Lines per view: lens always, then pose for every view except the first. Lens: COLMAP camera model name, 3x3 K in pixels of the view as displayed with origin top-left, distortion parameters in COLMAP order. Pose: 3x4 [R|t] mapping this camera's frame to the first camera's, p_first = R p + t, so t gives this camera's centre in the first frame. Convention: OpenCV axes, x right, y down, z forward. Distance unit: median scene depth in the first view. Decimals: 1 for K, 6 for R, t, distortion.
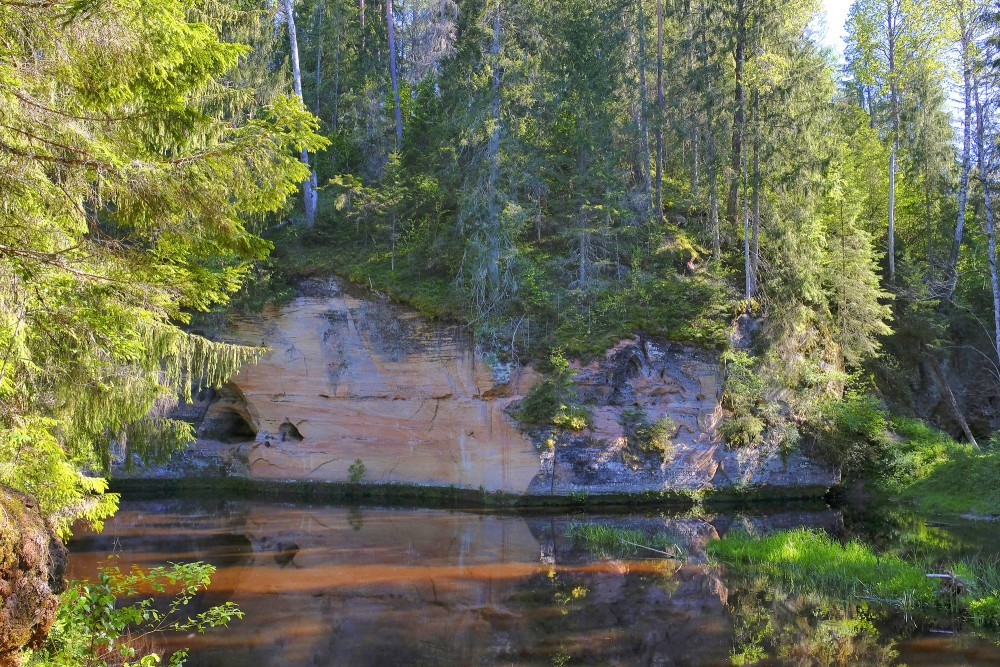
lens RADIAL K [[784.3, 0, 495.2], [0, 784.3, 334.1], [0, 0, 1]] dist [-0.031649, 0.018124]
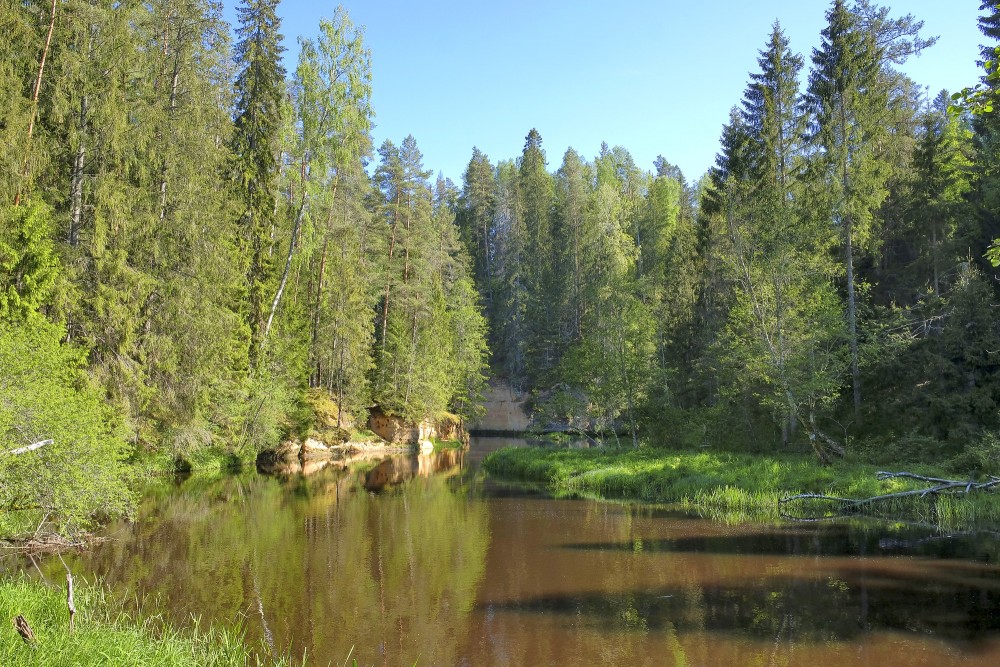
lens RADIAL K [[784.3, 0, 499.9], [0, 784.3, 334.3], [0, 0, 1]] dist [-0.031649, 0.018124]
pose [[0.984234, -0.020345, -0.175697, 0.467700], [0.024416, 0.999480, 0.021042, -0.247819], [0.175178, -0.025000, 0.984219, -2.027781]]
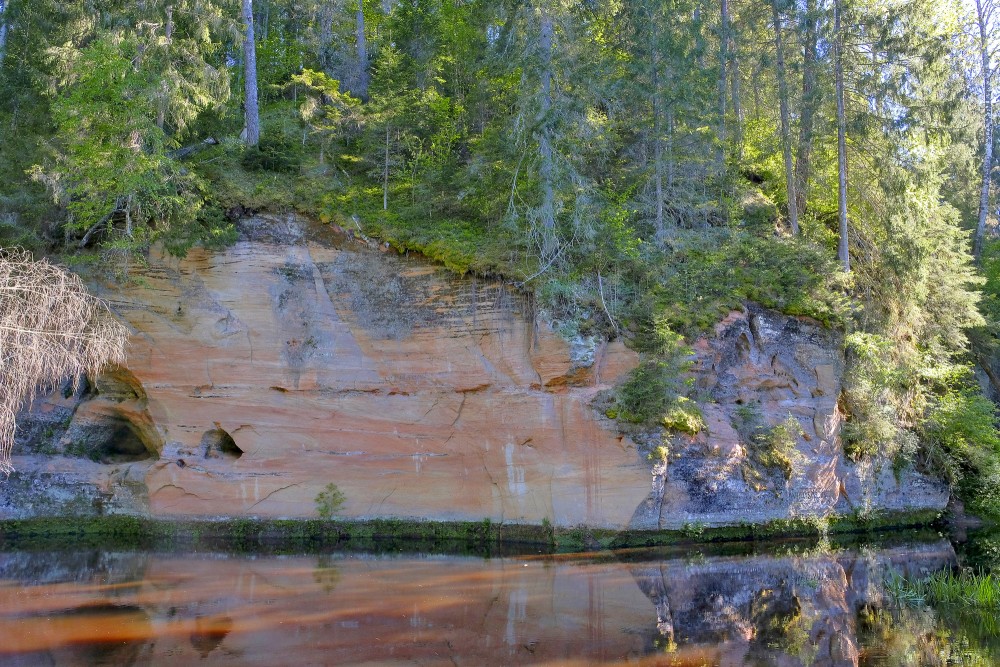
lens RADIAL K [[784.3, 0, 499.8], [0, 784.3, 333.7], [0, 0, 1]] dist [-0.031649, 0.018124]
pose [[0.972266, 0.032209, 0.231650, -0.202291], [-0.021357, 0.998561, -0.049201, 0.064356], [-0.232902, 0.042889, 0.971554, 0.325052]]
